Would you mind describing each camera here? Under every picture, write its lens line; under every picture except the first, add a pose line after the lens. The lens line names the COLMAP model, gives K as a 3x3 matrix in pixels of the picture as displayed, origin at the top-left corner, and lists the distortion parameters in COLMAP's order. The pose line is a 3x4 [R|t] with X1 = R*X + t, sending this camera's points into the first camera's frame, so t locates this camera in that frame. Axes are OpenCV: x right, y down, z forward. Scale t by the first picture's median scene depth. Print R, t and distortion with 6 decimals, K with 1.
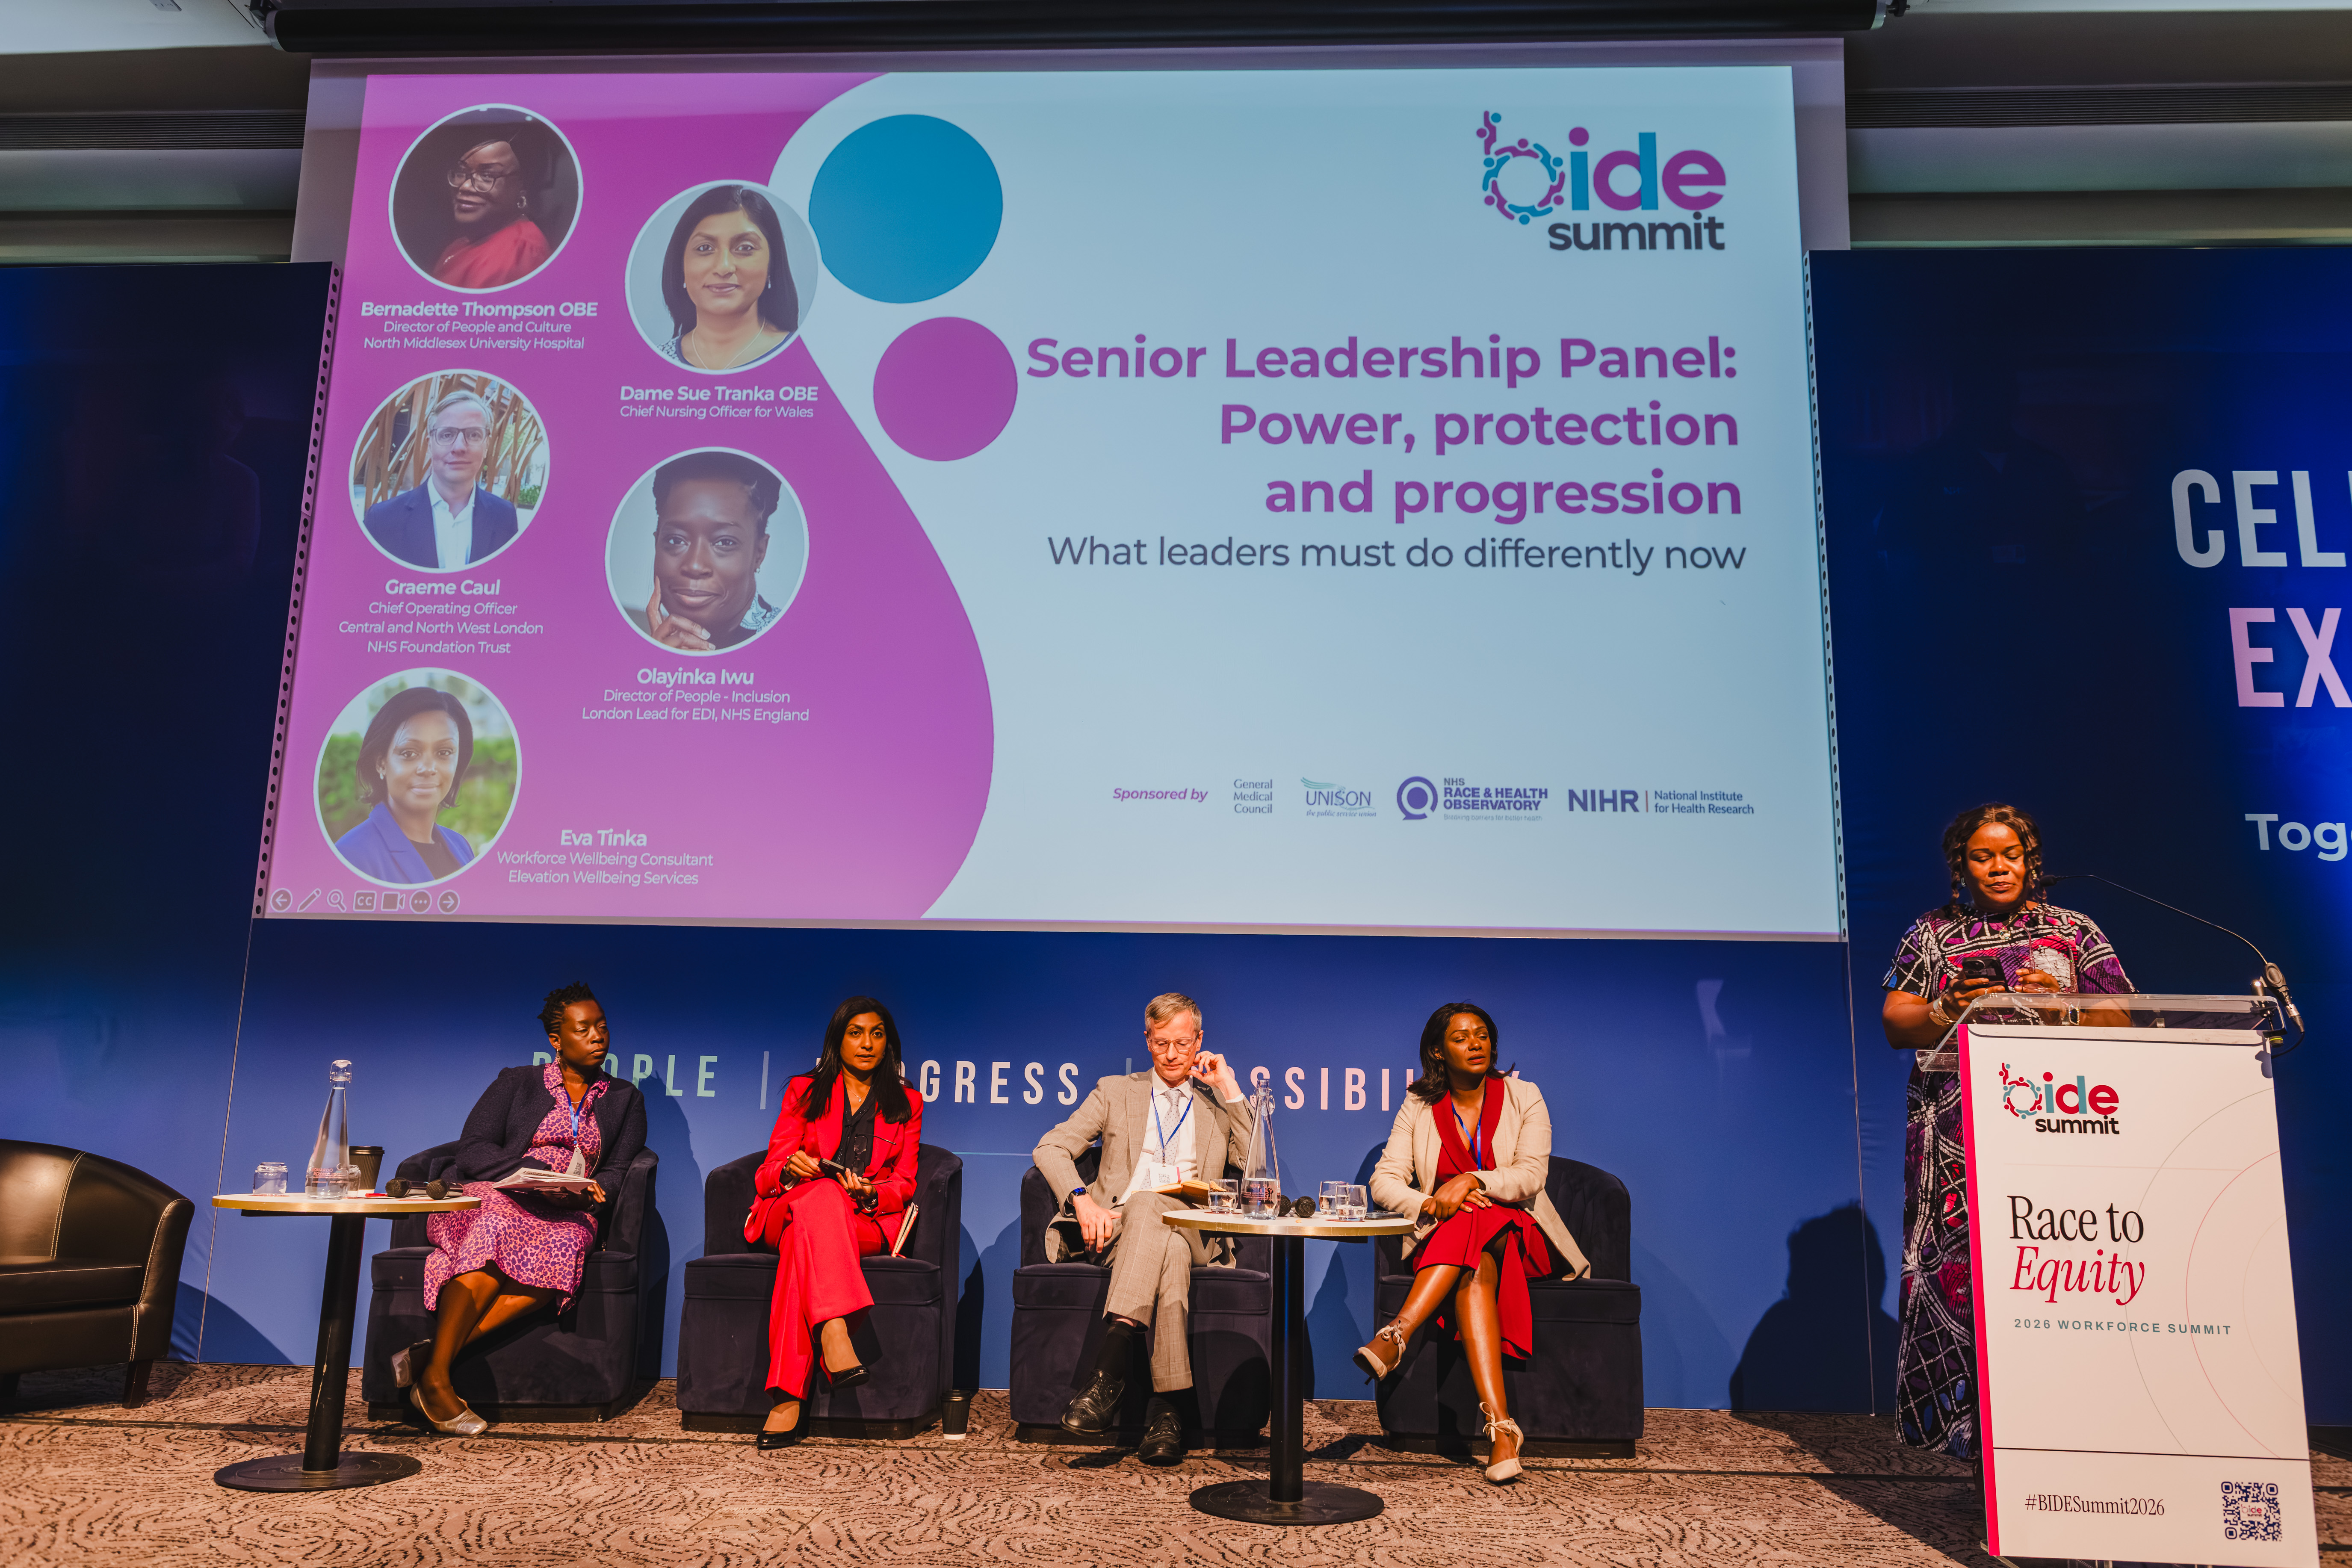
lens RADIAL K [[1743.4, 0, 1178.3], [0, 1743.4, 778.8], [0, 0, 1]] dist [-0.005598, 0.000337]
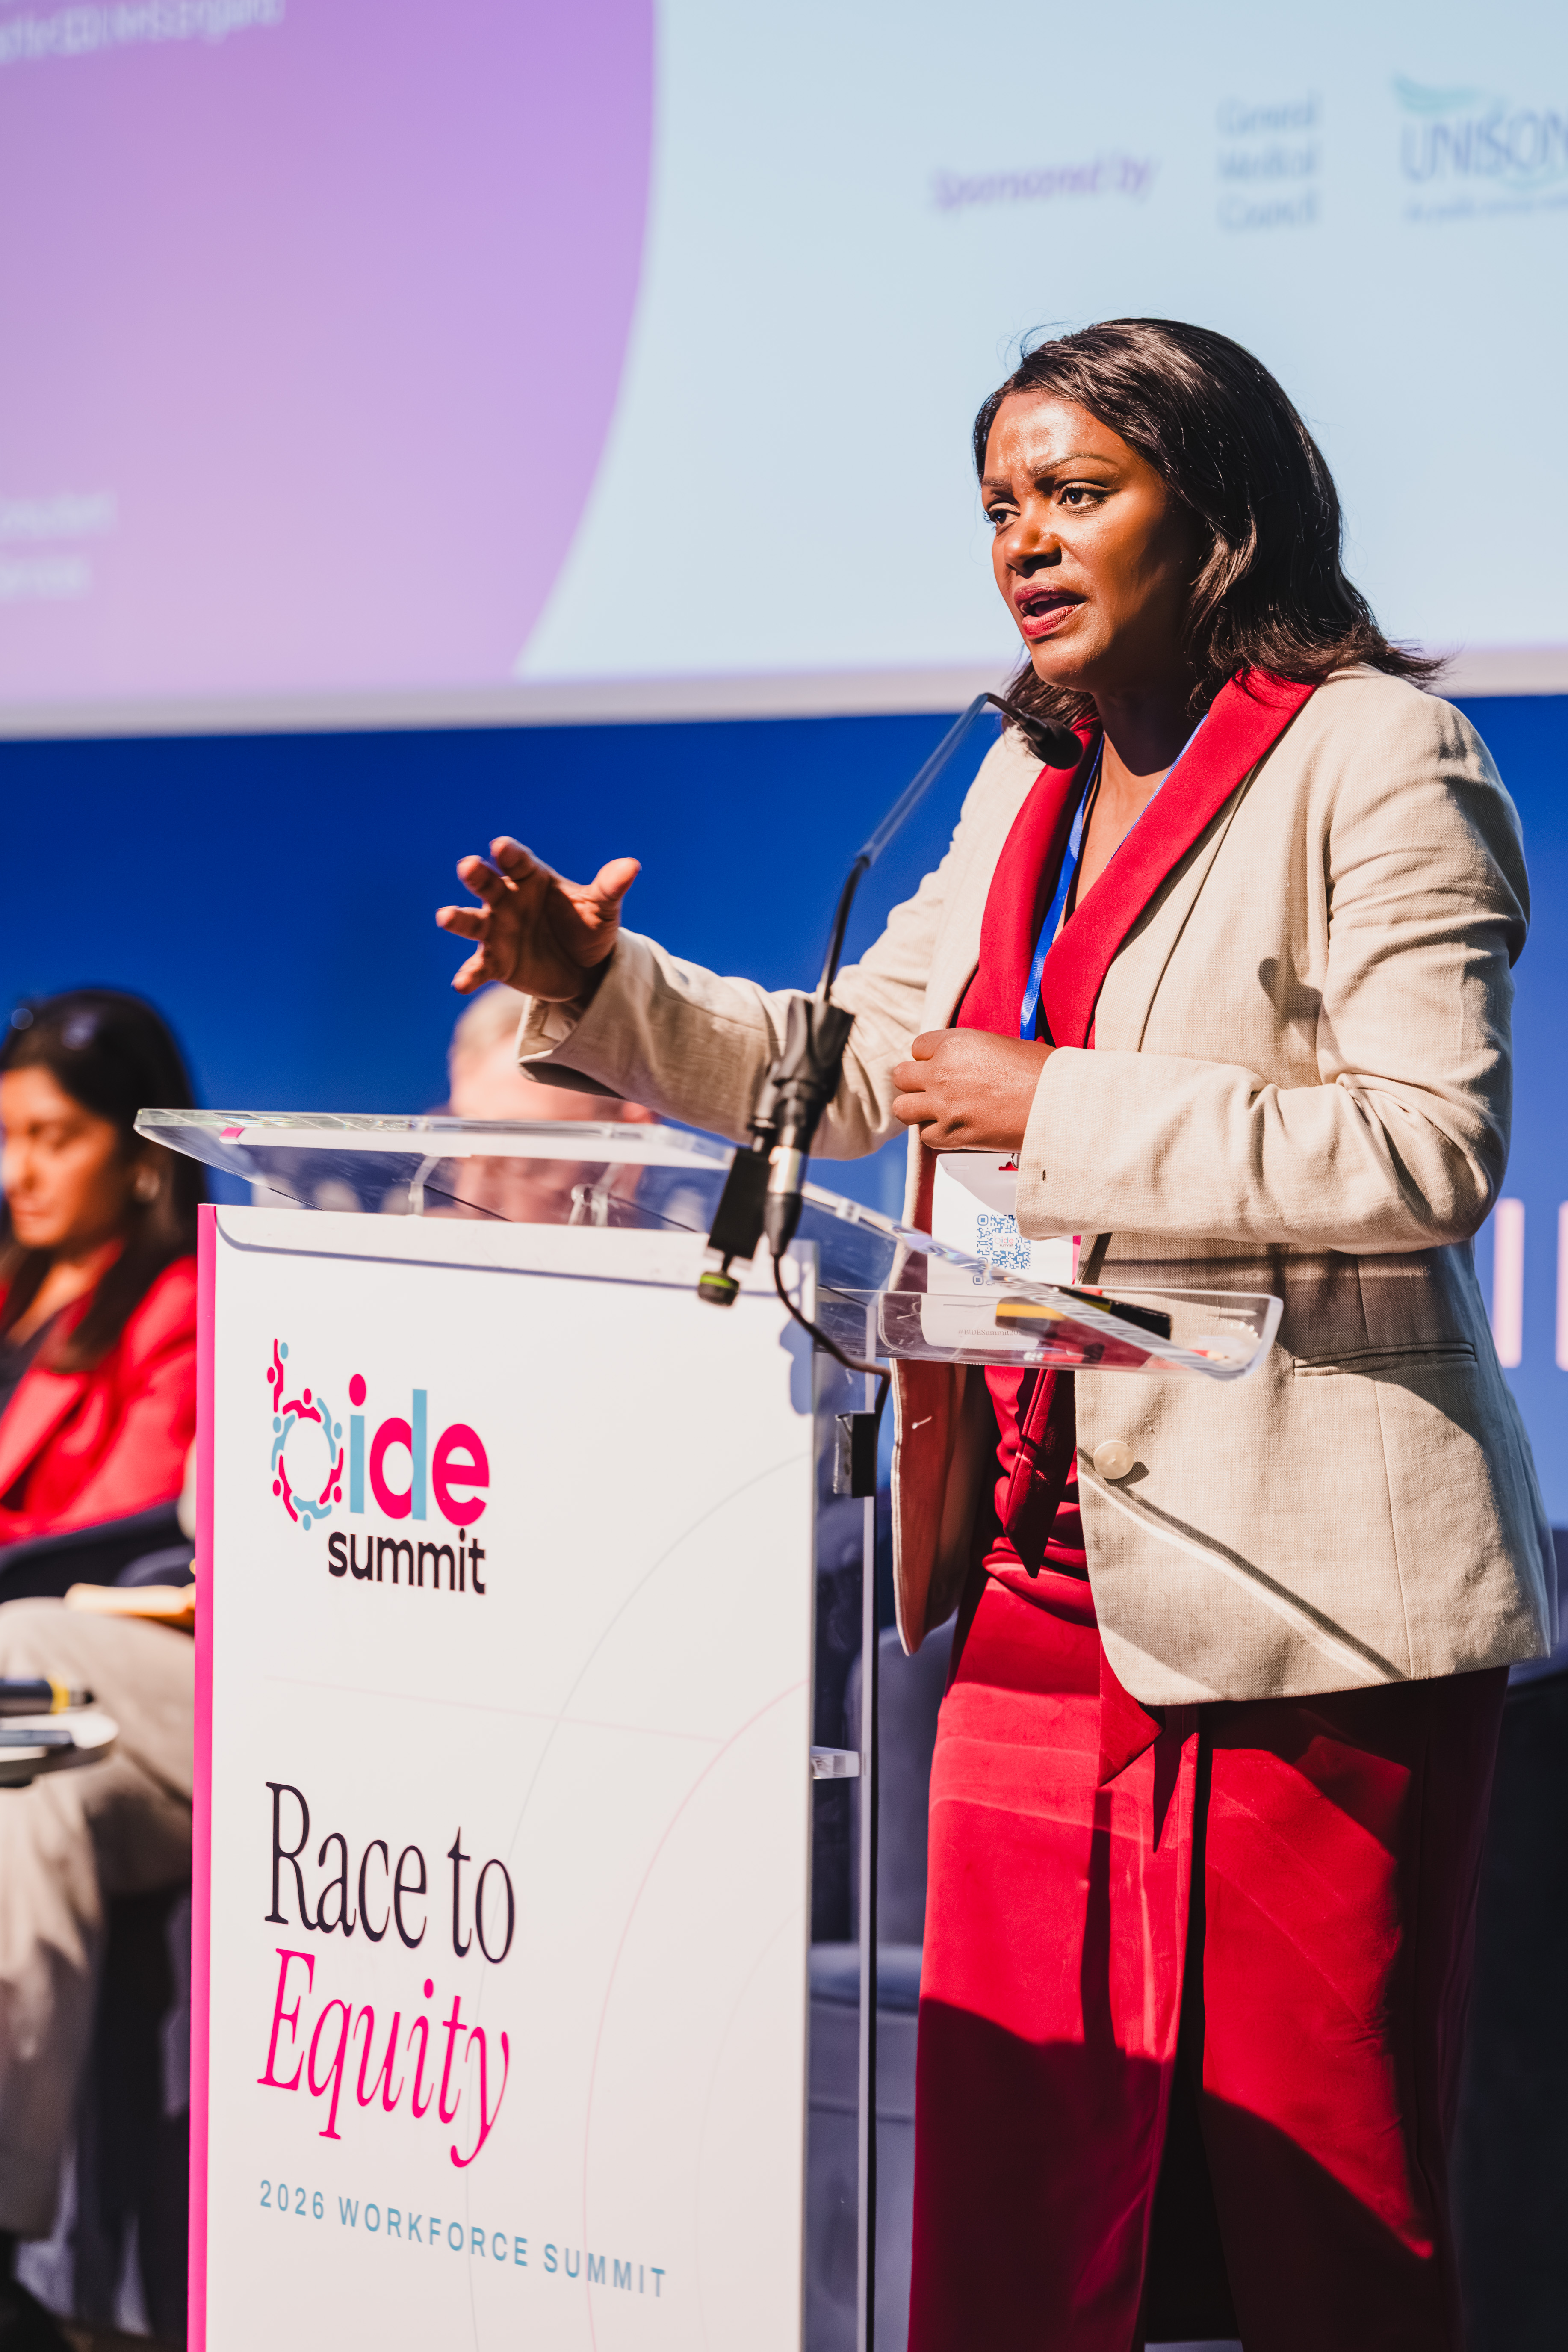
lens RADIAL K [[8785.7, 0, 779.2], [0, 8785.7, 1175.7], [0, 0, 1]] dist [-0.111337, 0.000000]
pose [[0.652910, 0.004062, -0.757425, 1.652409], [0.149969, 0.979495, 0.134529, -0.048786], [0.742440, -0.201426, 0.638913, 0.131650]]
